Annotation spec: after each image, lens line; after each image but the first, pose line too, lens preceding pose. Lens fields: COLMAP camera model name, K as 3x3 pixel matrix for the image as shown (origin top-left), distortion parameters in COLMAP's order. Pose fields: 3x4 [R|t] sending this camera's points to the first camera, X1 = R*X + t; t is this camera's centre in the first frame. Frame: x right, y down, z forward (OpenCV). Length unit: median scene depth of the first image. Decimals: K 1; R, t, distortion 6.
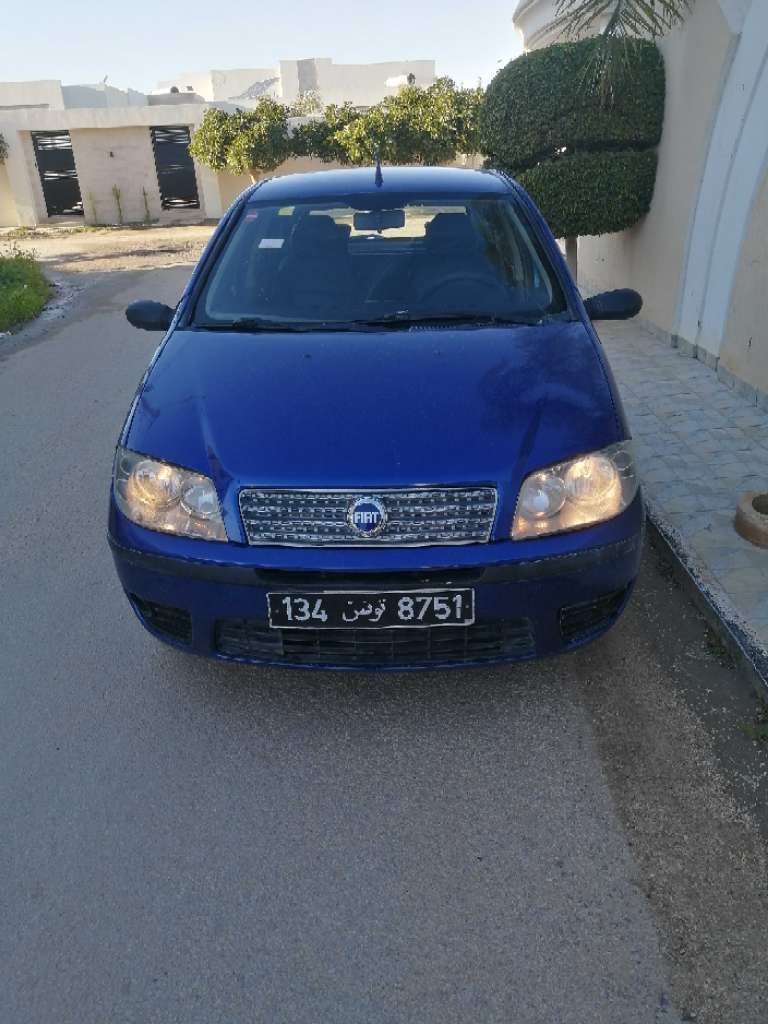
lens RADIAL K [[808.4, 0, 384.0], [0, 808.4, 512.0], [0, 0, 1]] dist [-0.015478, 0.051252]
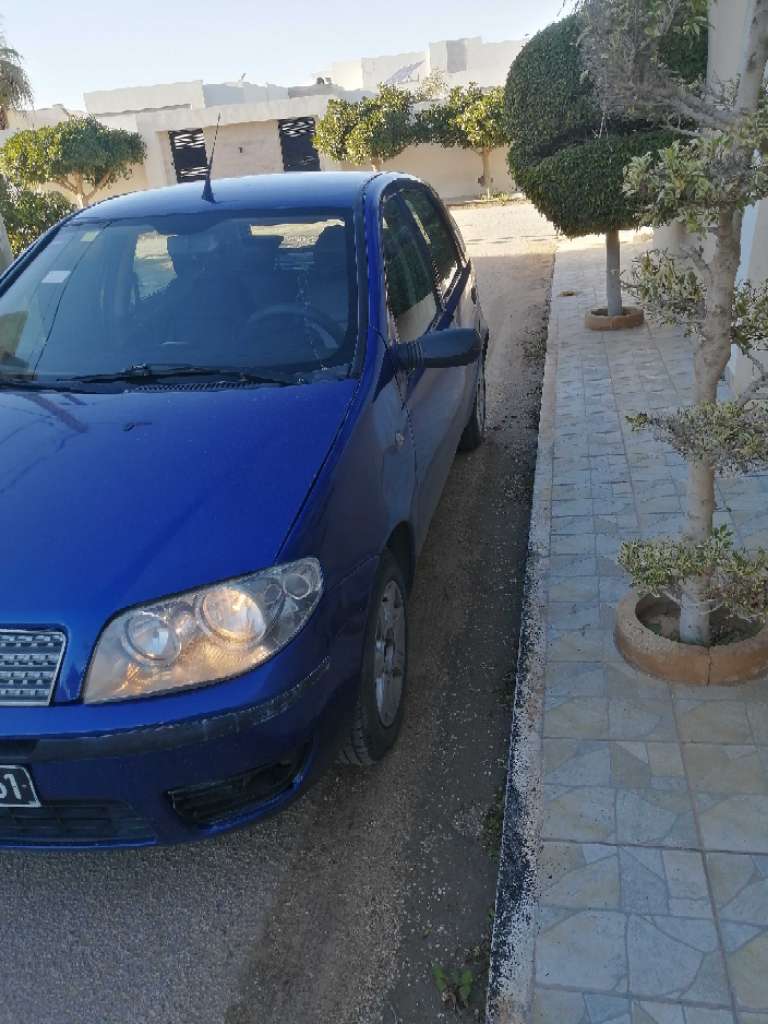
lens RADIAL K [[808.4, 0, 384.0], [0, 808.4, 512.0], [0, 0, 1]] dist [-0.015478, 0.051252]
pose [[0.983171, 0.033908, -0.179515, 0.392331], [-0.030682, 0.999314, 0.020719, -0.116308], [0.180095, -0.014862, 0.983537, 0.223017]]
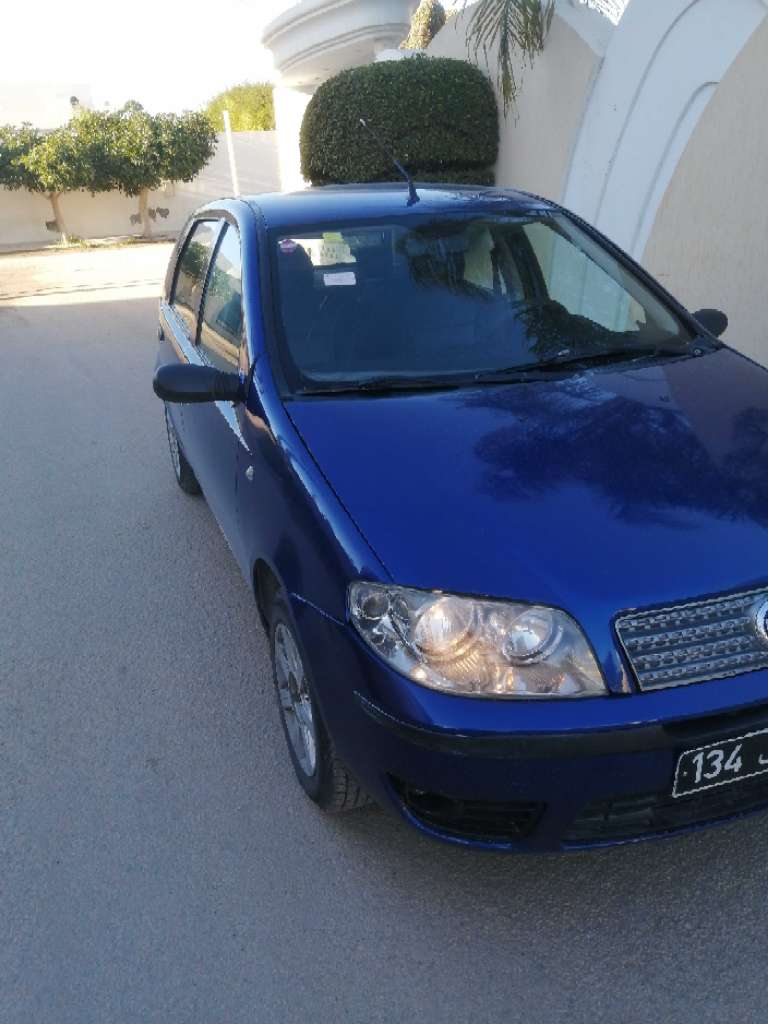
lens RADIAL K [[808.4, 0, 384.0], [0, 808.4, 512.0], [0, 0, 1]] dist [-0.015478, 0.051252]
pose [[0.928915, -0.146326, 0.340155, -0.422525], [0.155928, 0.987768, -0.000904, -0.107899], [-0.335862, 0.053879, 0.940369, 0.276549]]
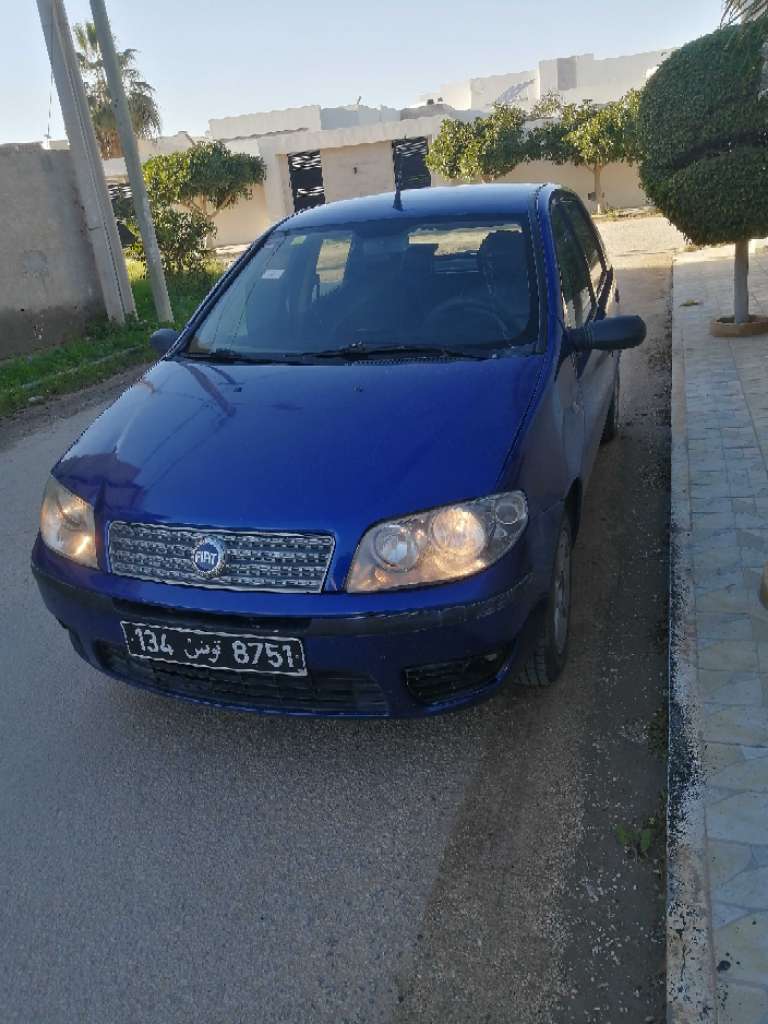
lens RADIAL K [[808.4, 0, 384.0], [0, 808.4, 512.0], [0, 0, 1]] dist [-0.015478, 0.051252]
pose [[0.954749, 0.061020, -0.291084, 0.332203], [-0.061941, 0.998061, 0.006056, -0.048733], [0.290890, 0.012248, 0.956678, 0.068023]]
